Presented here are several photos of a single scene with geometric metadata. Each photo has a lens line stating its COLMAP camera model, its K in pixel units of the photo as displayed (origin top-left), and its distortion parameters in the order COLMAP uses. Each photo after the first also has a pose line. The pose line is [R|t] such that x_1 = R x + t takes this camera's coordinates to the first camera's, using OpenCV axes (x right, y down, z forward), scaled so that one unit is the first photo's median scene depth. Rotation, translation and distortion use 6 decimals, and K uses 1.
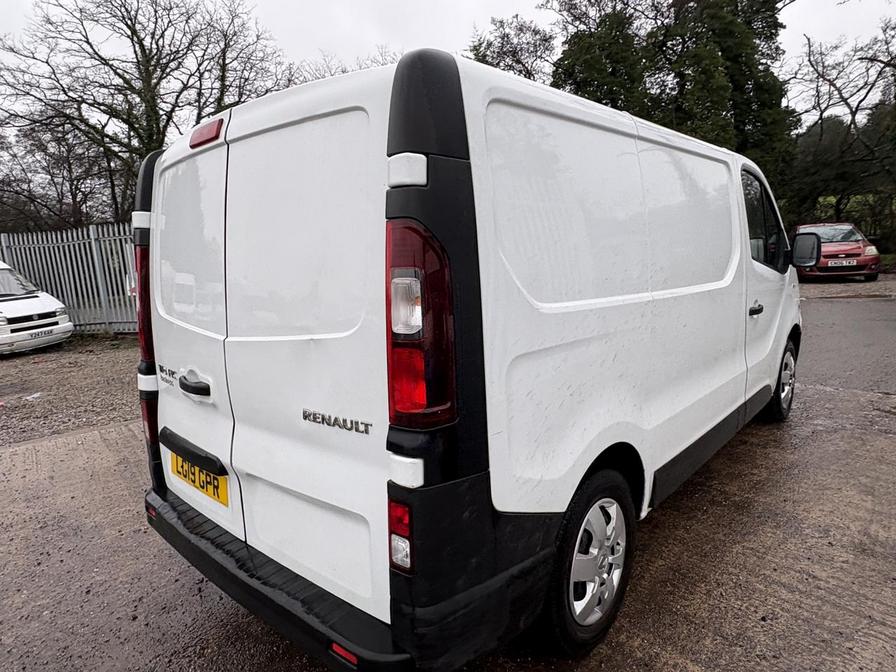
lens RADIAL K [[554.5, 0, 448.5], [0, 554.5, 330.0], [0, 0, 1]] dist [-0.000232, 0.002454]
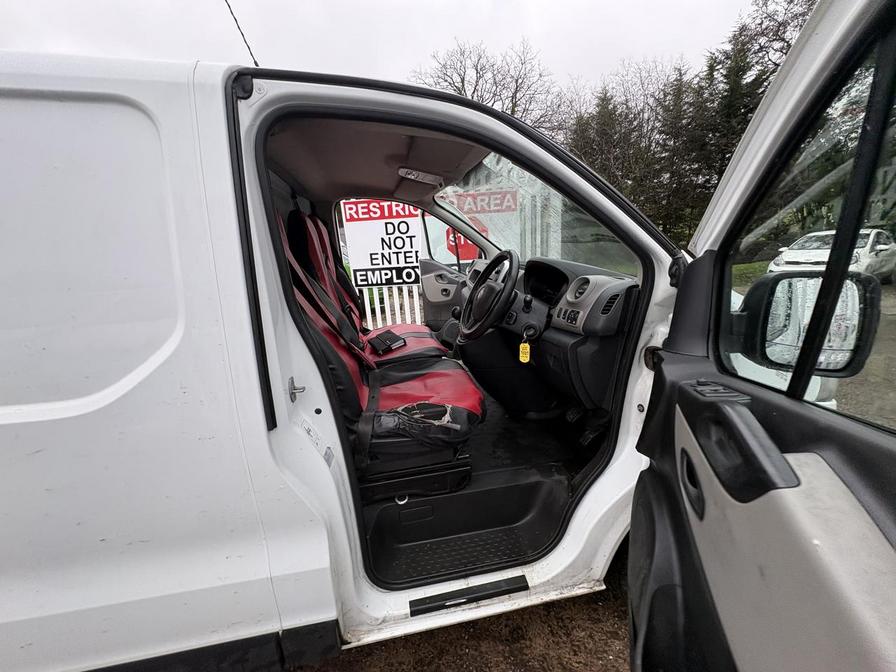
lens RADIAL K [[348.2, 0, 453.4], [0, 348.2, 338.6], [0, 0, 1]] dist [-0.004240, 0.000070]
pose [[0.807514, 0.186580, -0.559562, 0.173190], [-0.095793, 0.977542, 0.187712, -0.046320], [0.582018, -0.097978, 0.807251, 0.201357]]
